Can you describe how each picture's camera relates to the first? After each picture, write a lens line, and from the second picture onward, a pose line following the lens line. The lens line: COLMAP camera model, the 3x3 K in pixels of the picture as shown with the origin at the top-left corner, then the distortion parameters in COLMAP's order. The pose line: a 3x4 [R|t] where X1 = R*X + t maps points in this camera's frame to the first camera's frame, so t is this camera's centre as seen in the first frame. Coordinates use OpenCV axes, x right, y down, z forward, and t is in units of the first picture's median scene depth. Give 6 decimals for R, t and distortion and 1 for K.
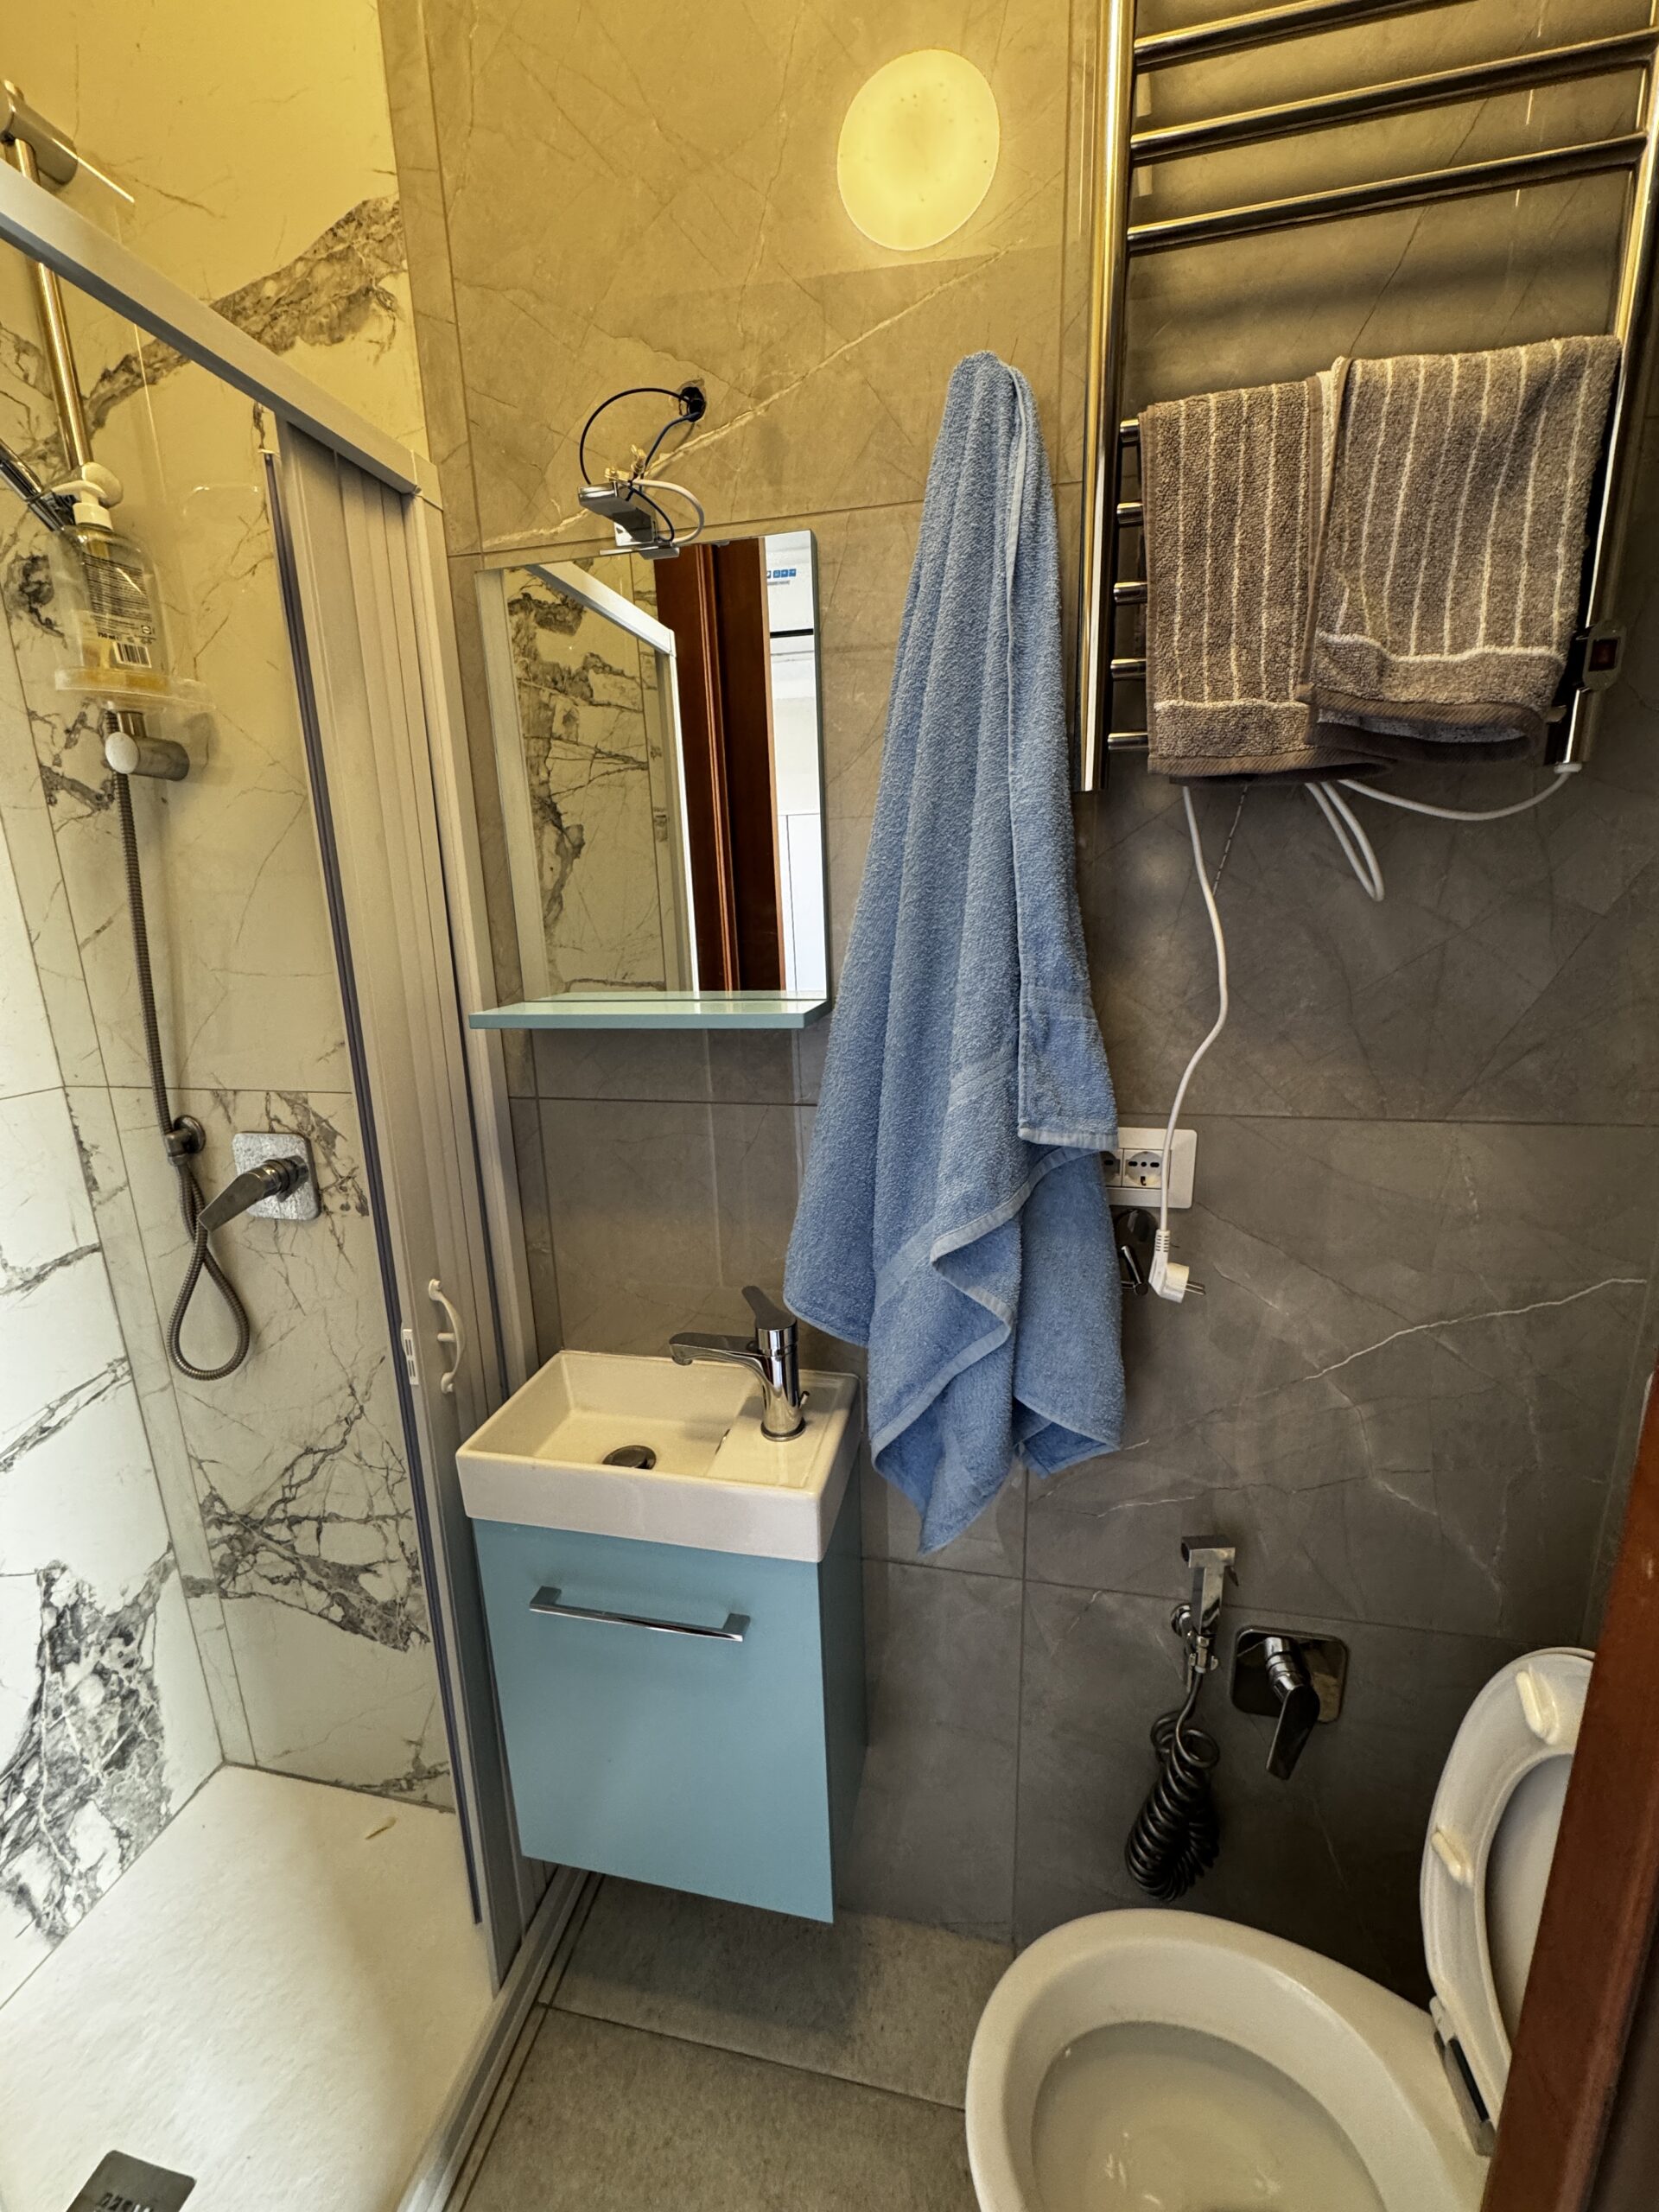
lens RADIAL K [[878.1, 0, 830.7], [0, 878.1, 1103.1], [0, 0, 1]] dist [-0.002926, 0.000368]
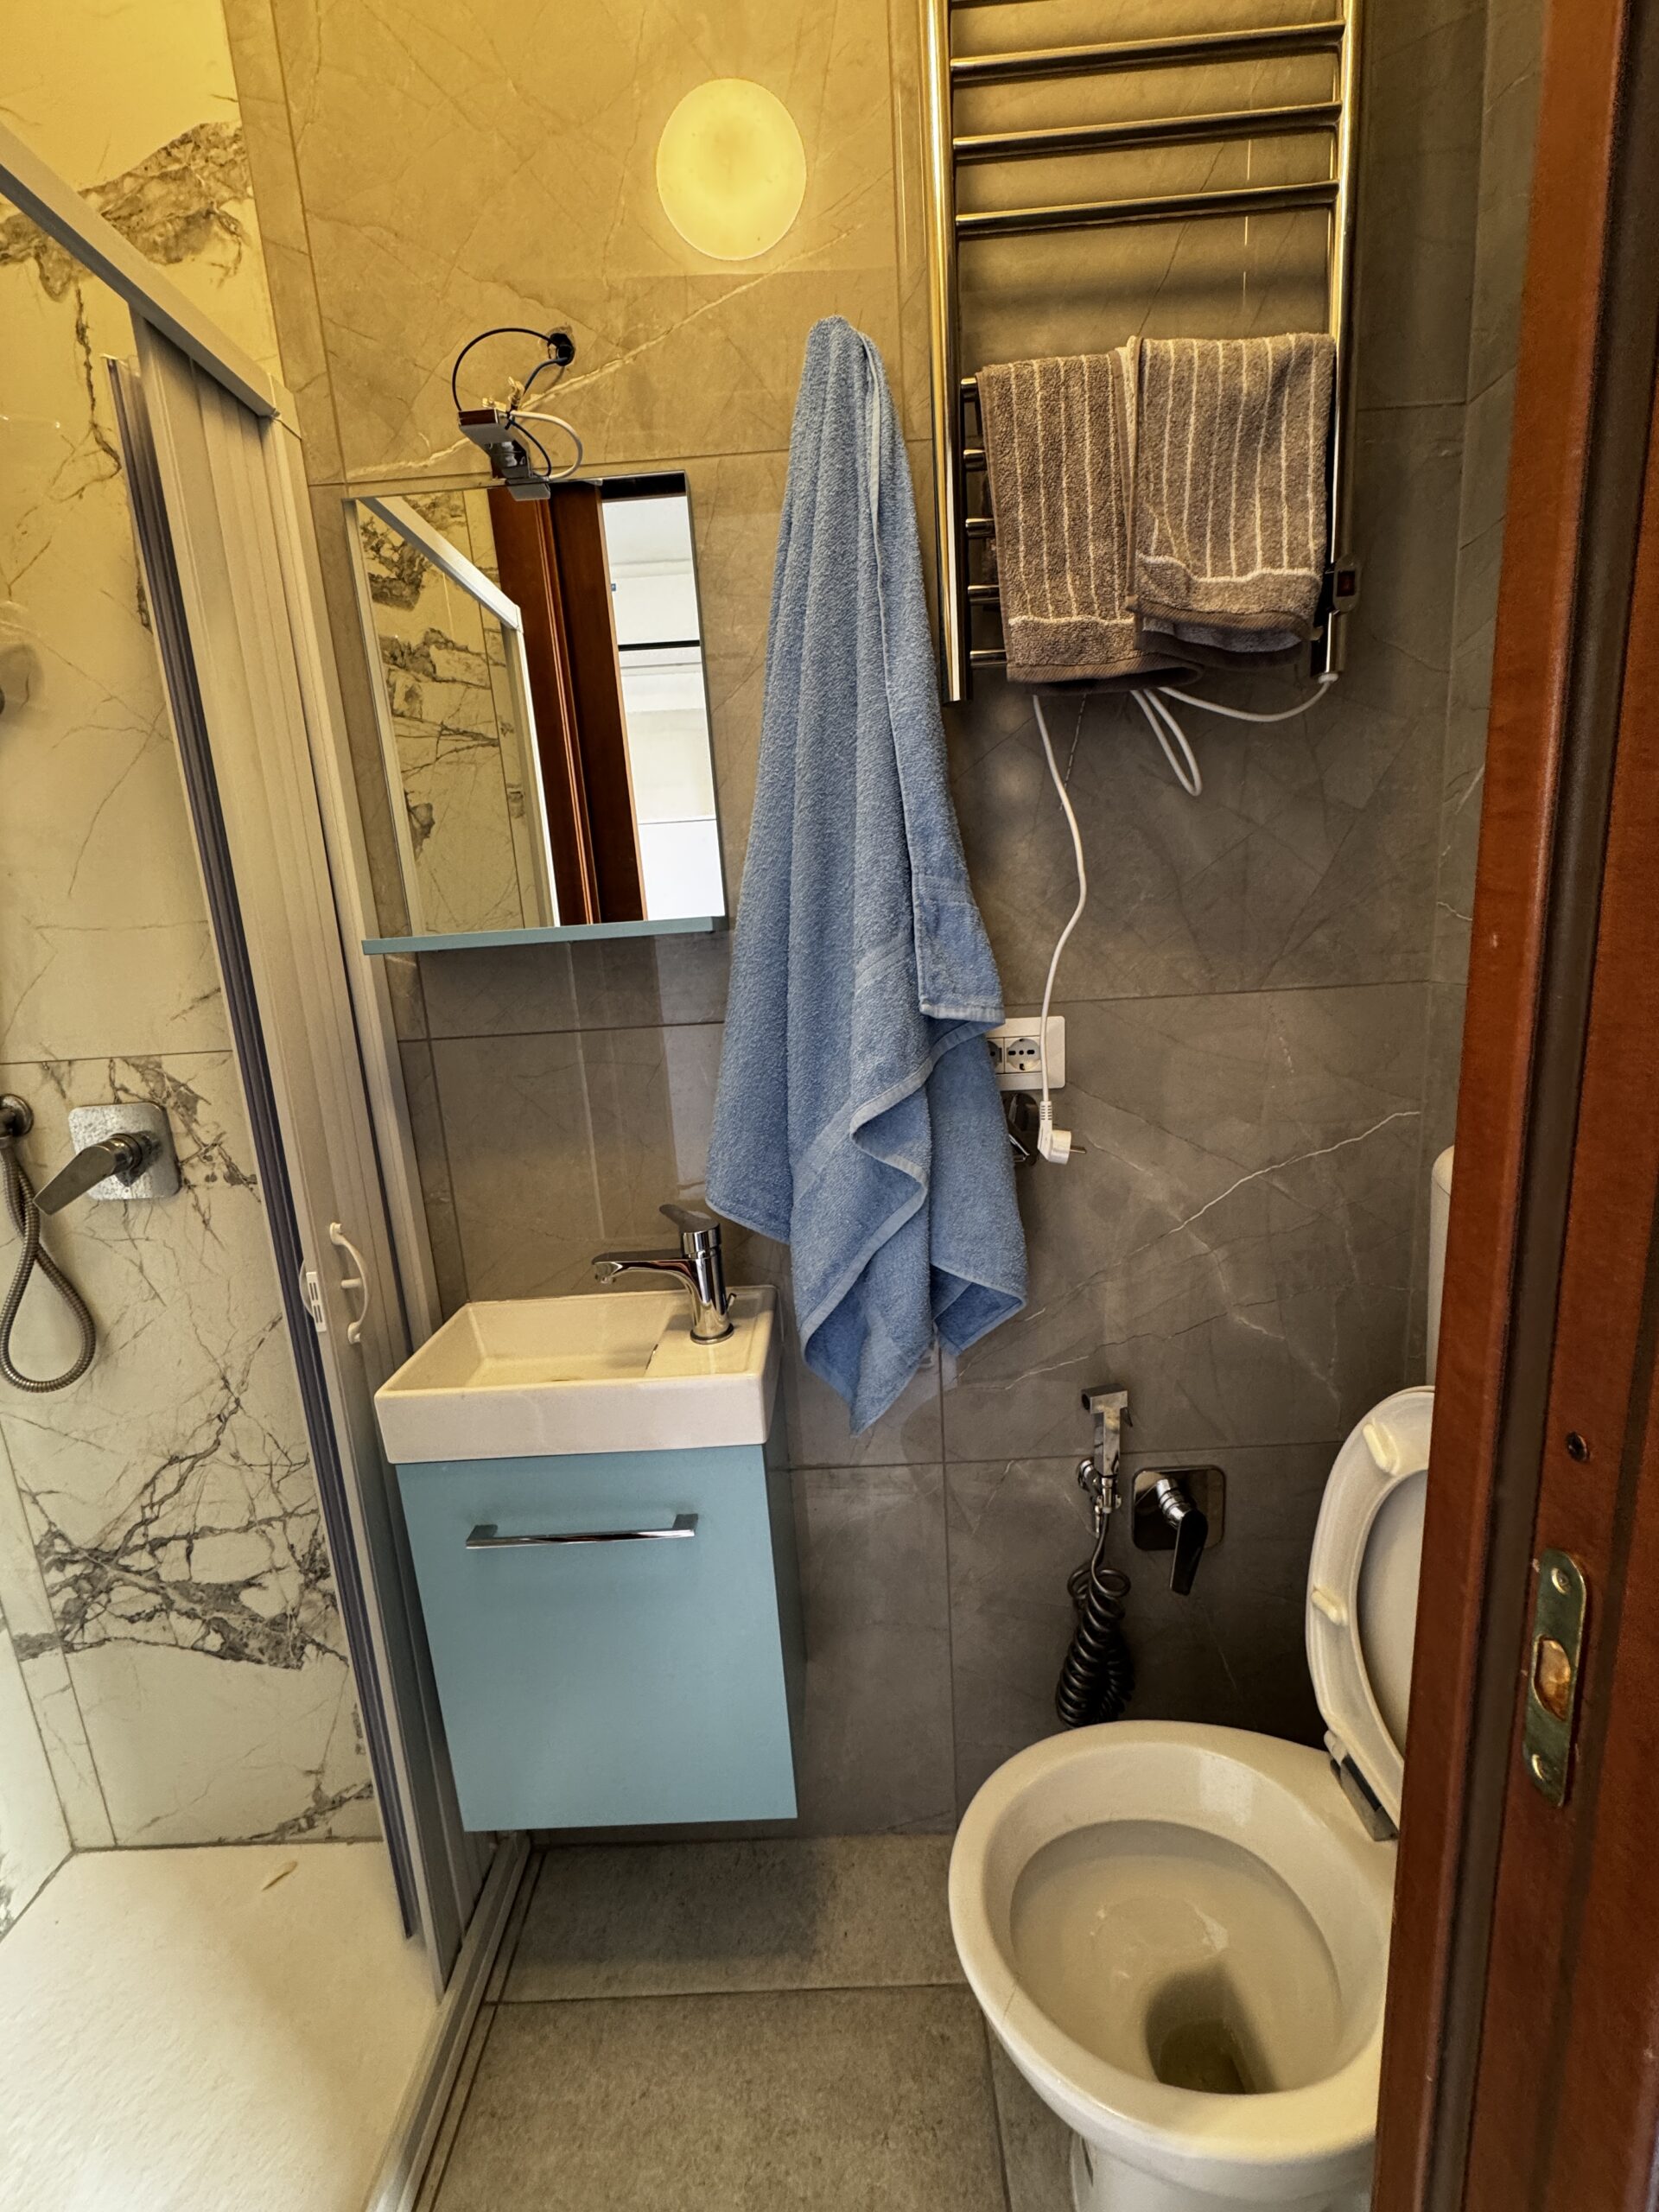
lens RADIAL K [[878.1, 0, 832.2], [0, 878.1, 1104.1], [0, 0, 1]] dist [-0.002926, 0.000368]
pose [[0.980091, -0.072279, 0.184927, -0.088232], [0.079287, 0.996377, -0.030778, 0.147097], [-0.182033, 0.044828, 0.982270, -0.047655]]
